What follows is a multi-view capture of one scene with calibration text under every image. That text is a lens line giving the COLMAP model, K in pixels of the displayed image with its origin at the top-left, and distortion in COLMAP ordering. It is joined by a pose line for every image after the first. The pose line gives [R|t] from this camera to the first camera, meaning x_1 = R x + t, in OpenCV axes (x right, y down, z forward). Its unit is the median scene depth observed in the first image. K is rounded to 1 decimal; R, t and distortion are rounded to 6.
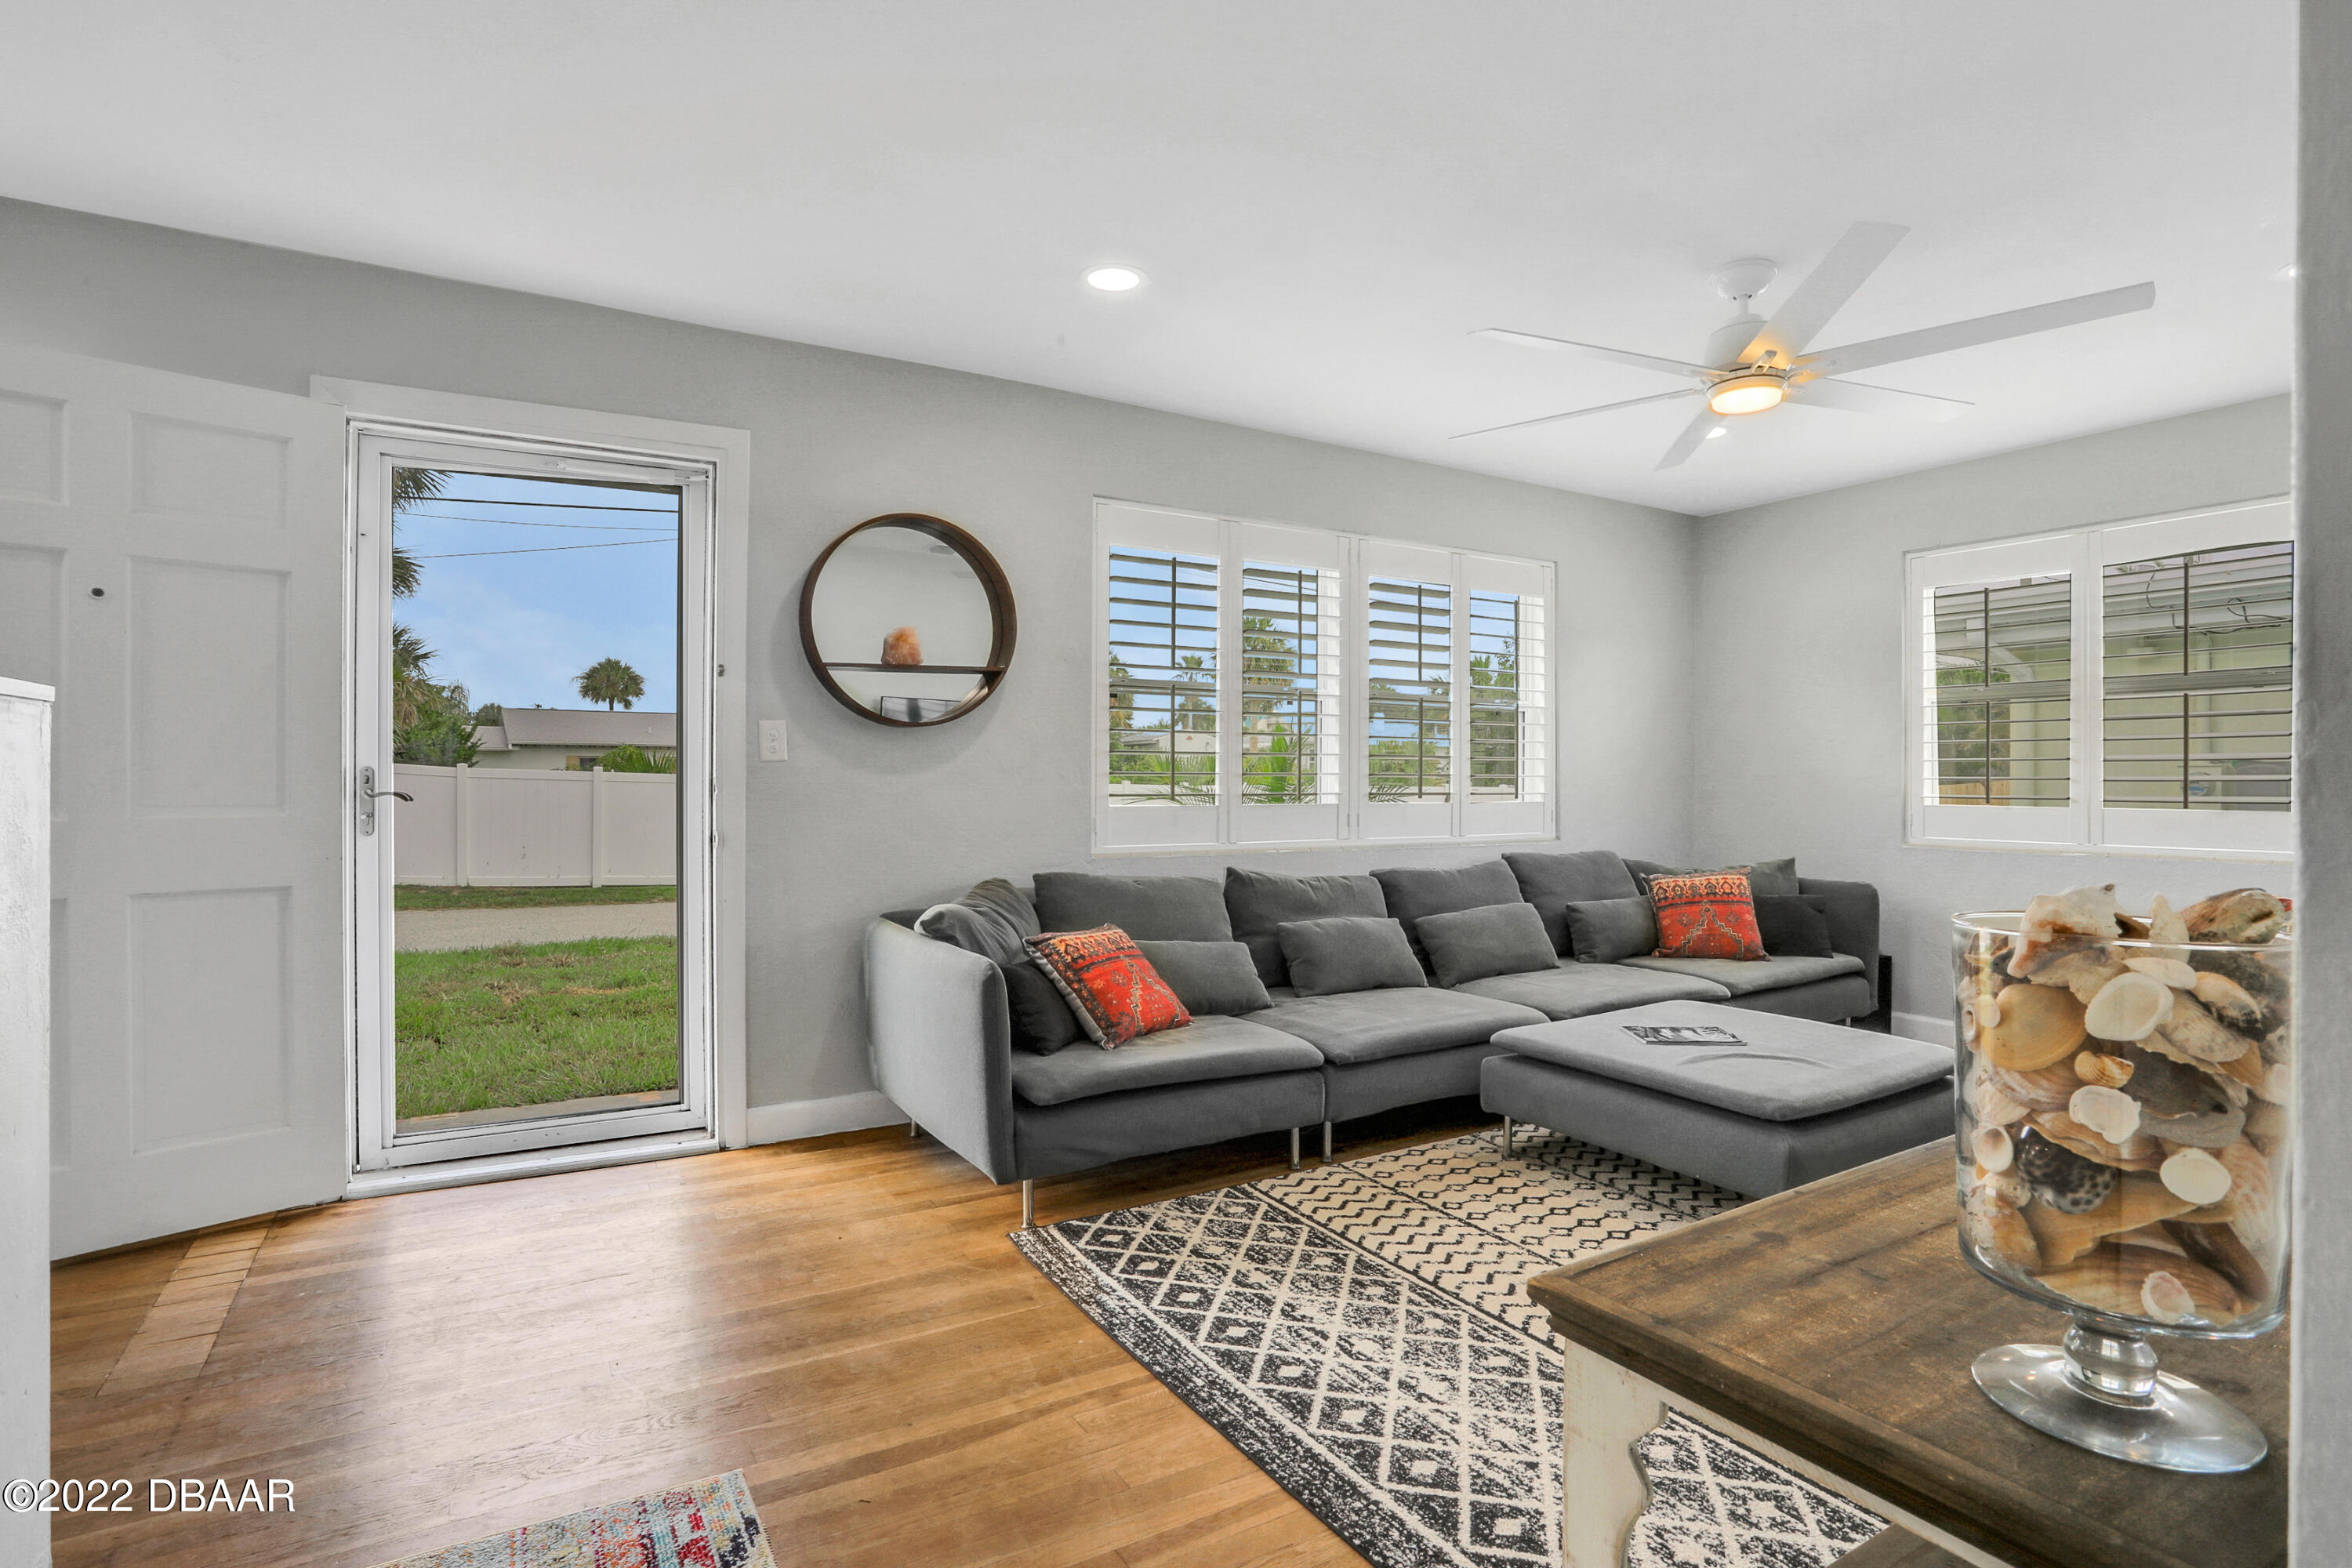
lens RADIAL K [[1144.0, 0, 1162.9], [0, 1144.0, 782.5], [0, 0, 1]] dist [-0.031827, 0.003109]
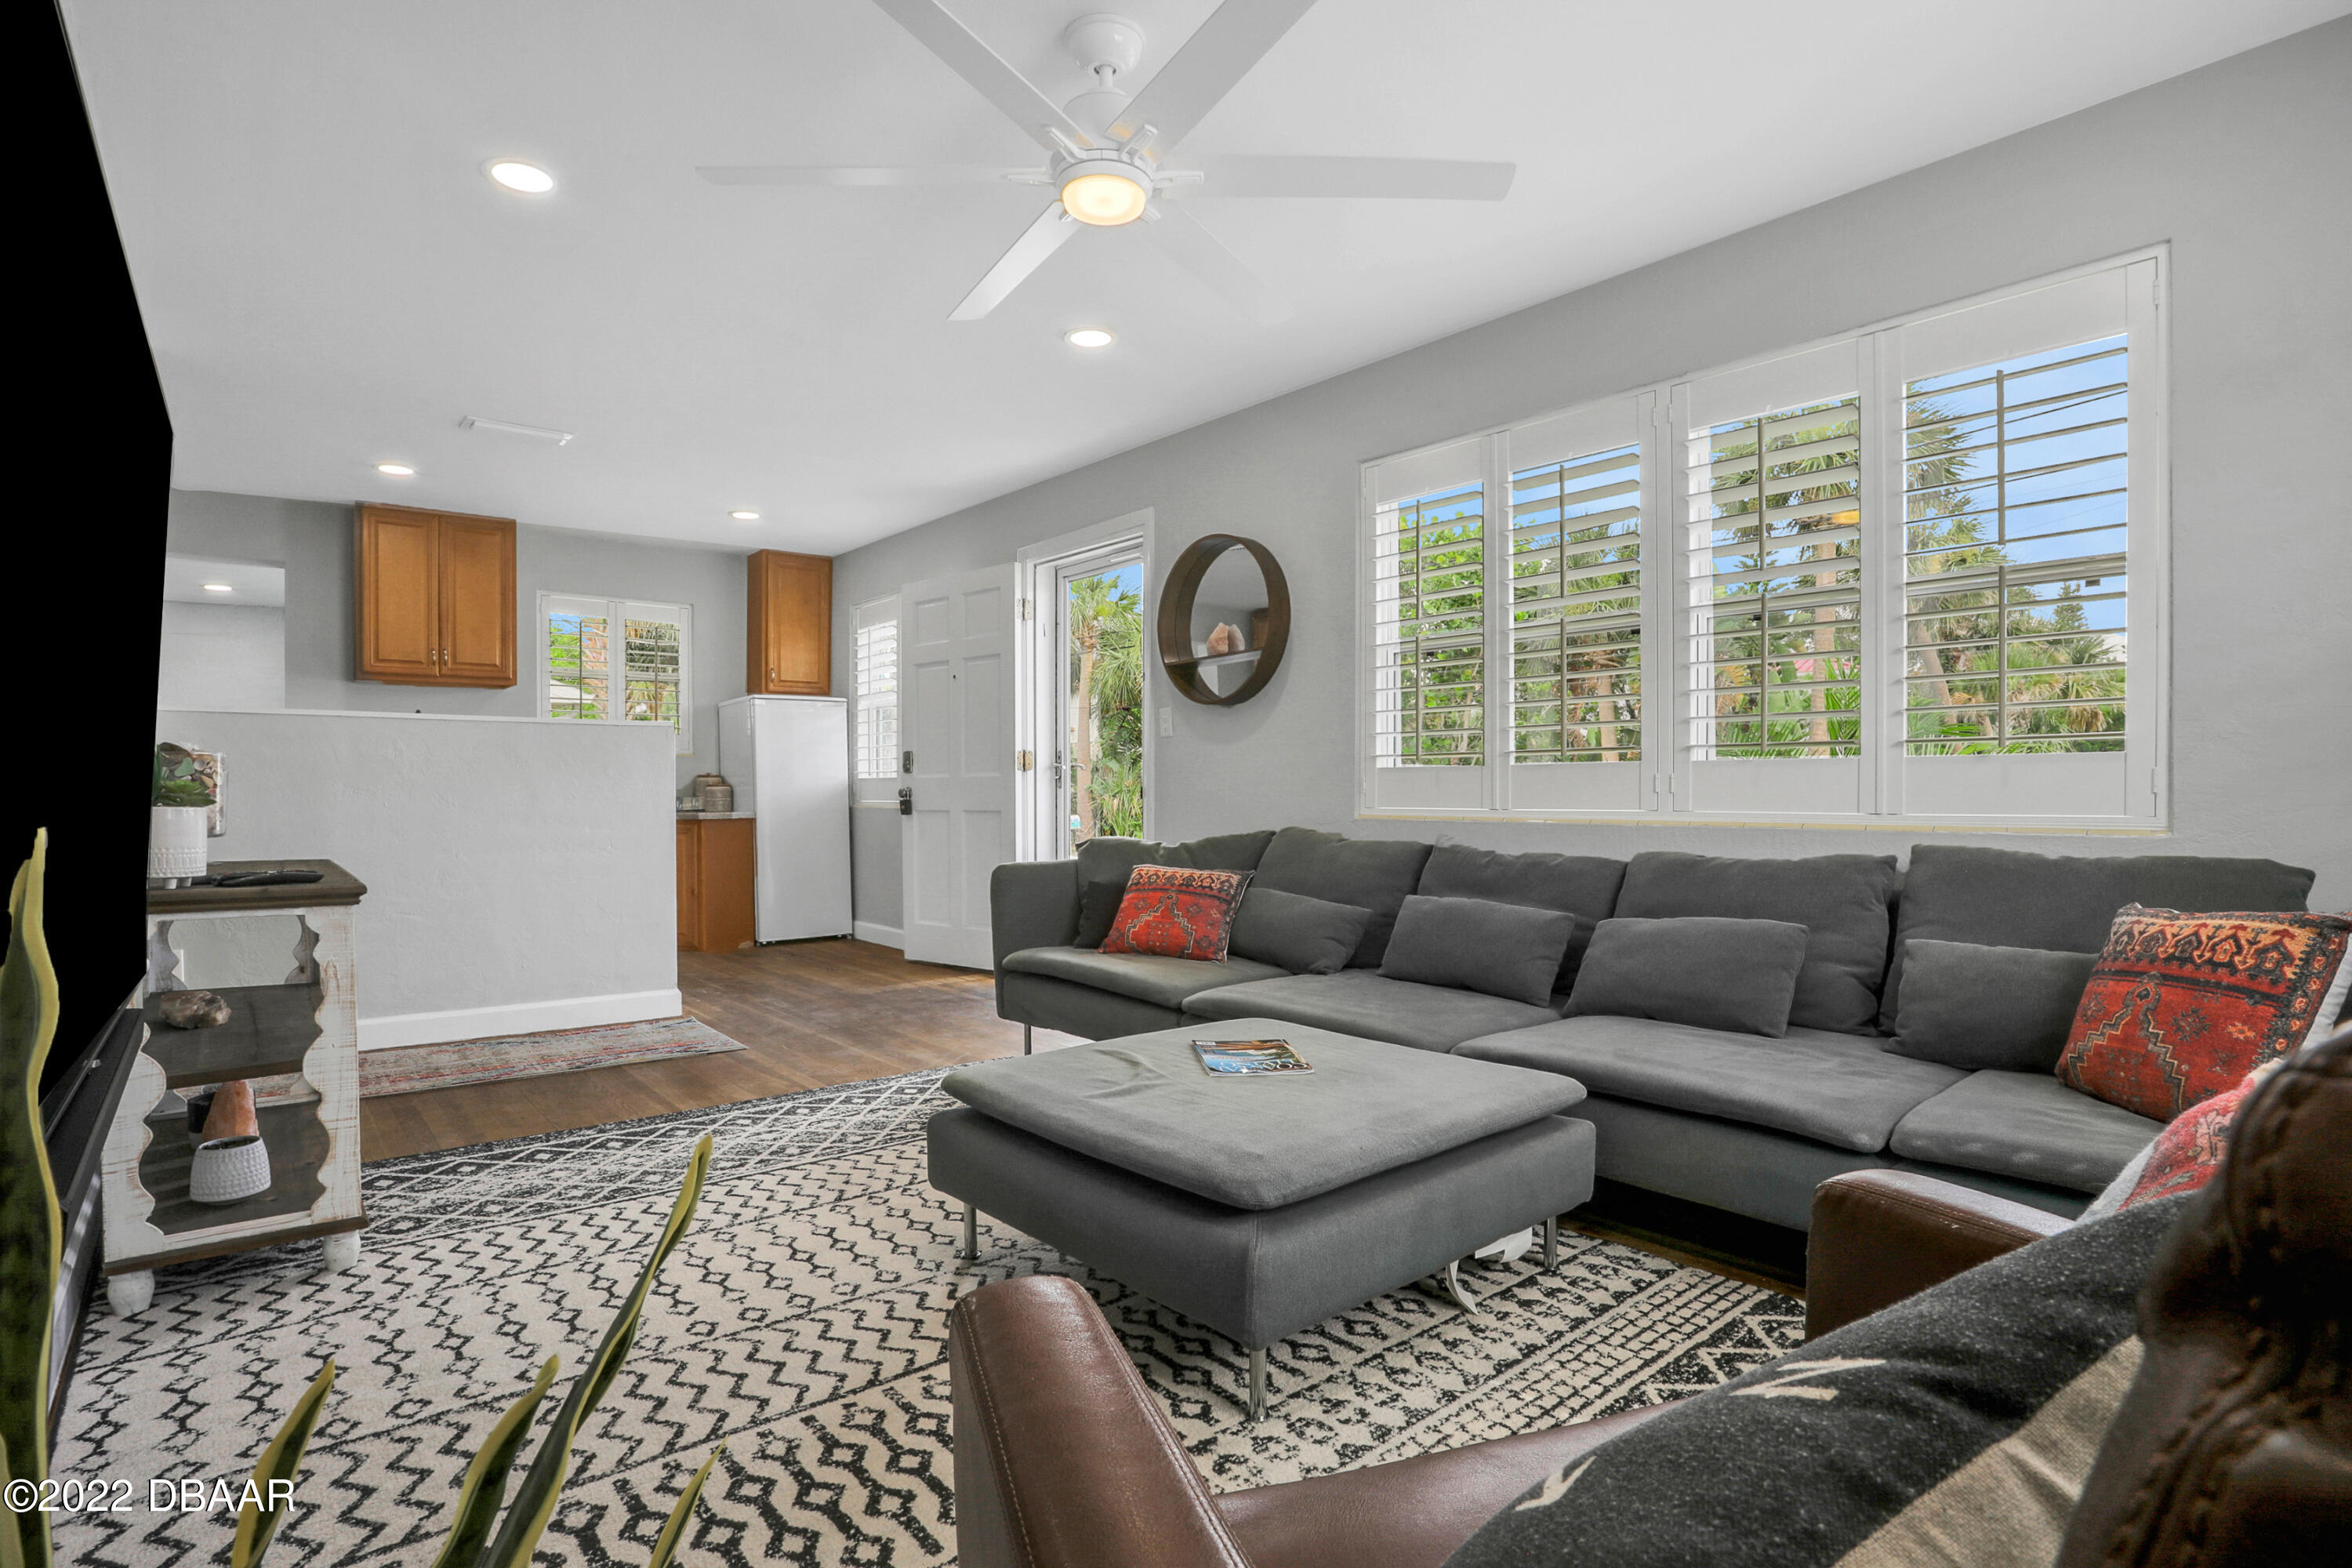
lens RADIAL K [[1144.0, 0, 1169.6], [0, 1144.0, 791.8], [0, 0, 1]] dist [-0.031827, 0.003109]
pose [[0.164986, -0.004290, -0.986287, 1.677128], [0.006003, 0.999976, -0.003345, 0.068111], [0.986278, -0.005369, 0.165008, 1.165460]]
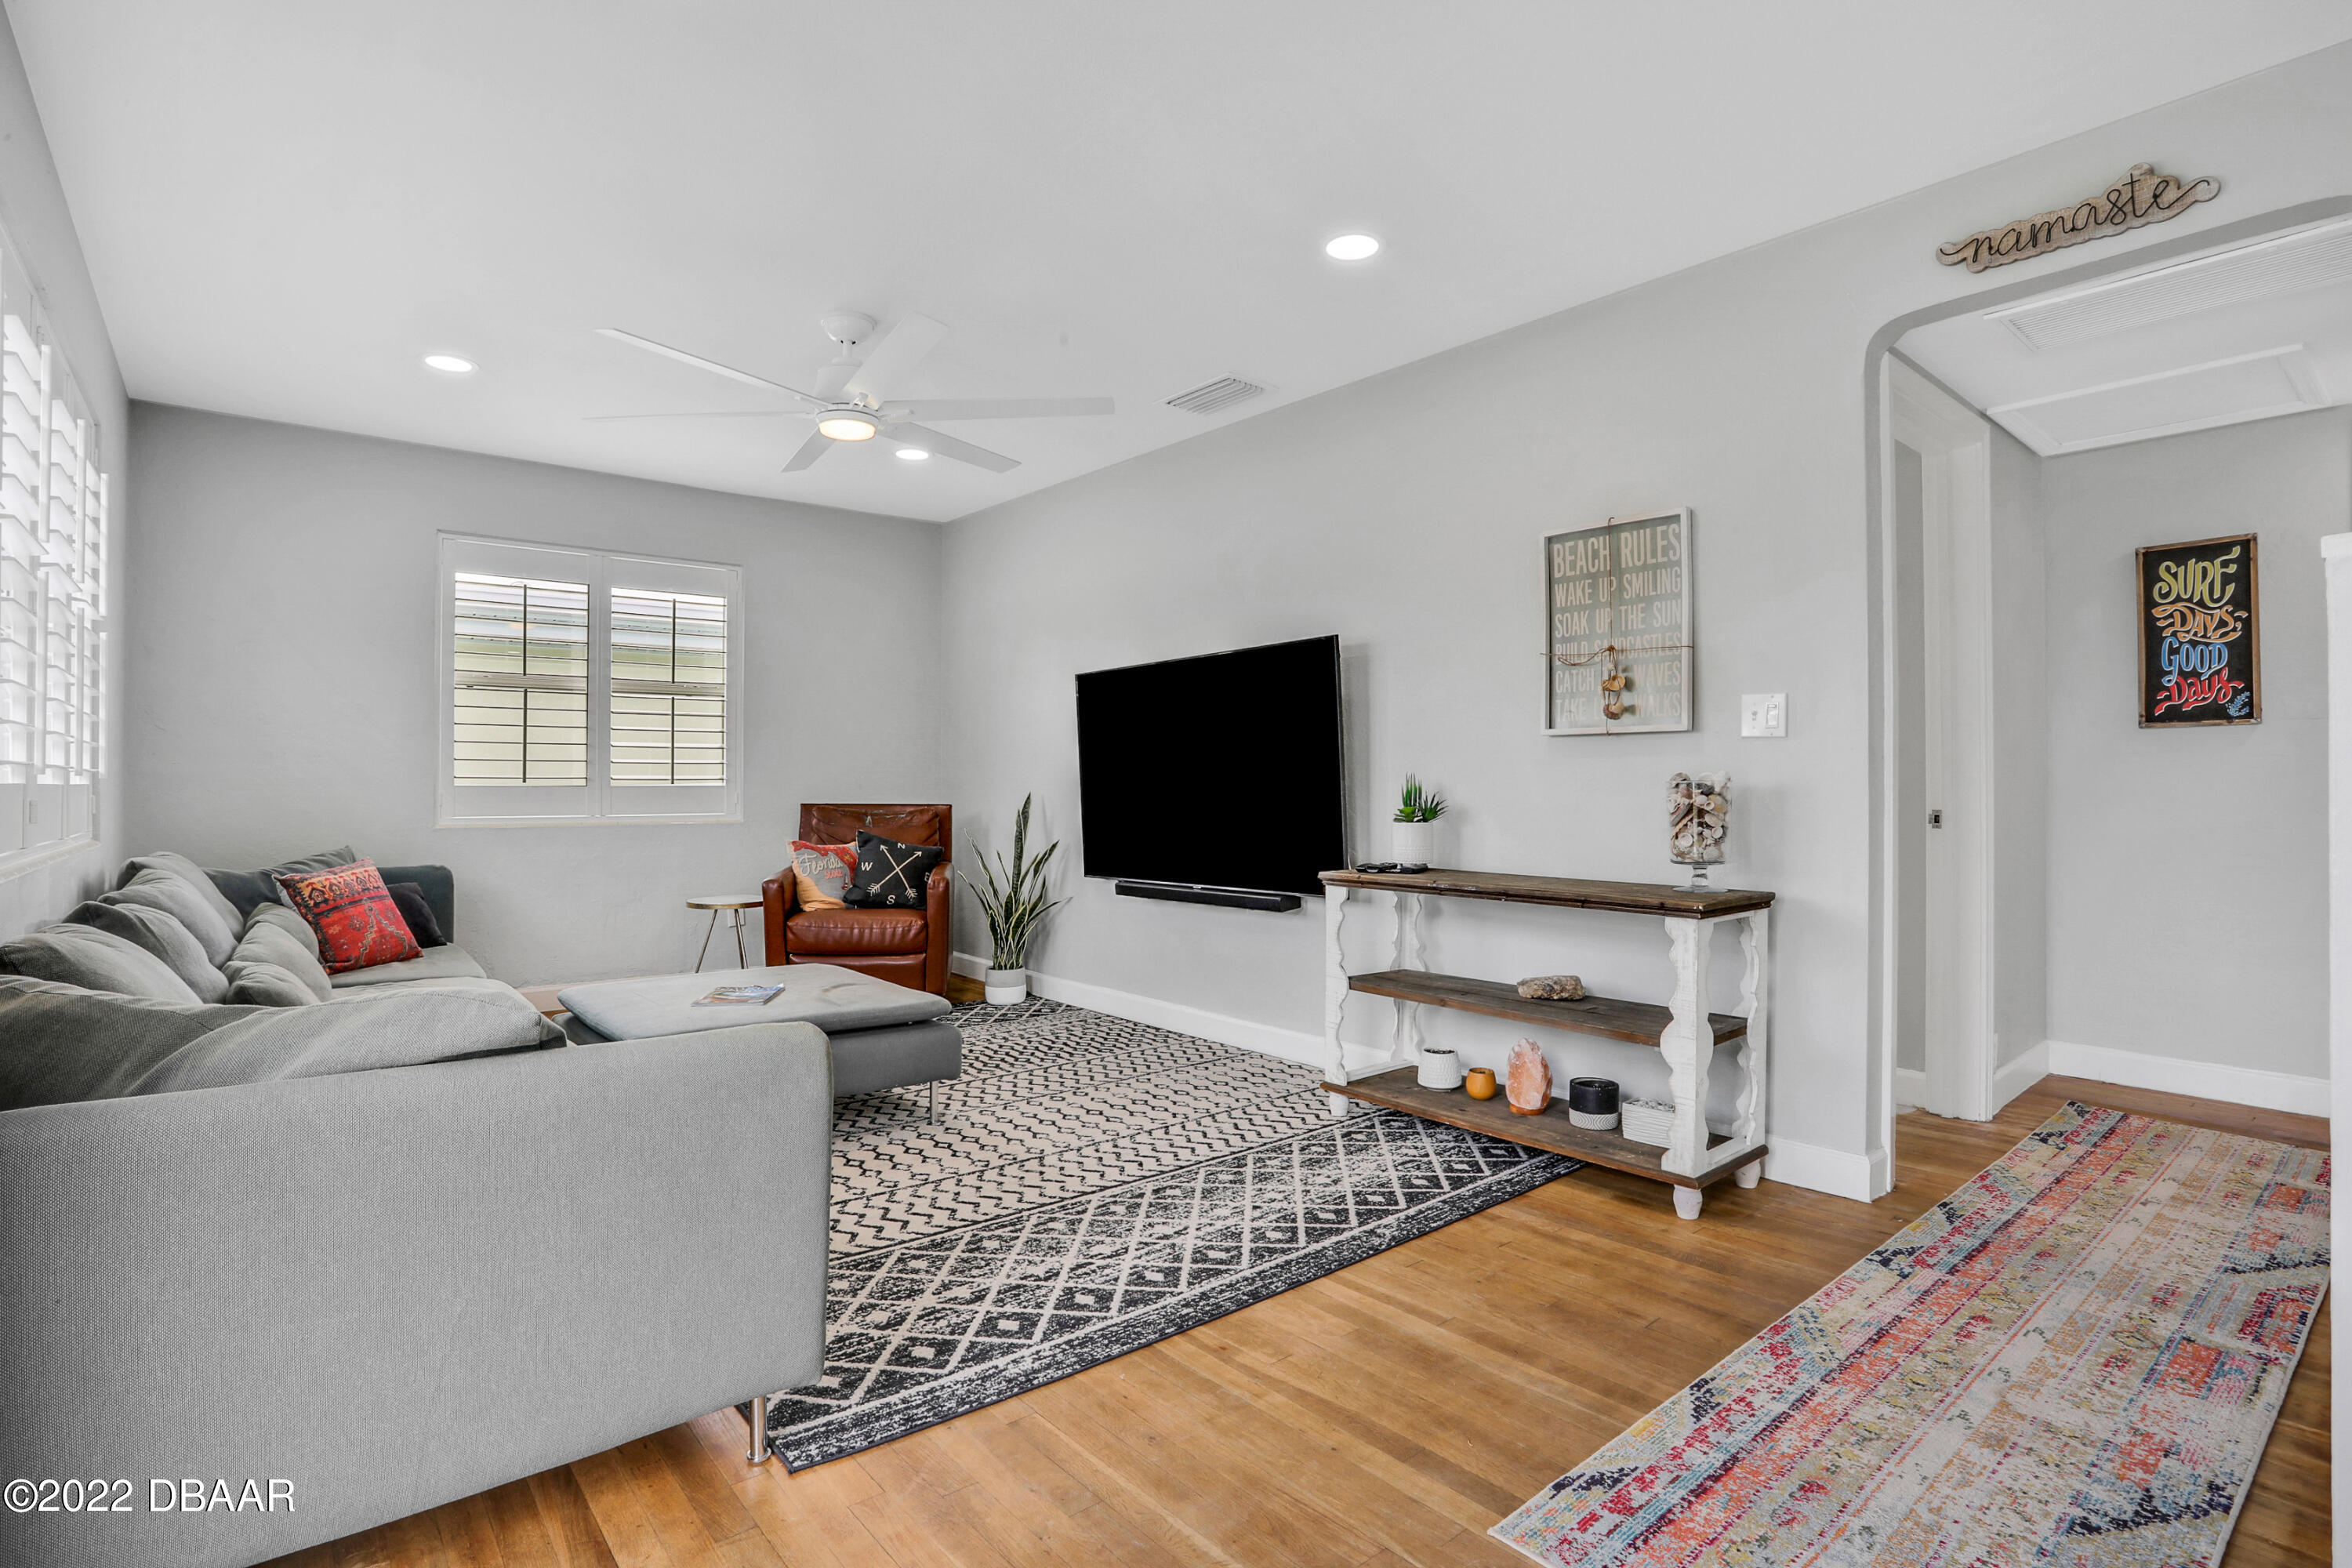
lens RADIAL K [[1144.0, 0, 1171.8], [0, 1144.0, 787.4], [0, 0, 1]] dist [-0.031827, 0.003109]
pose [[-0.159896, -0.000268, 0.987134, -0.936752], [-0.006624, 0.999978, -0.000802, 0.032255], [-0.987112, -0.006667, -0.159894, 1.087451]]
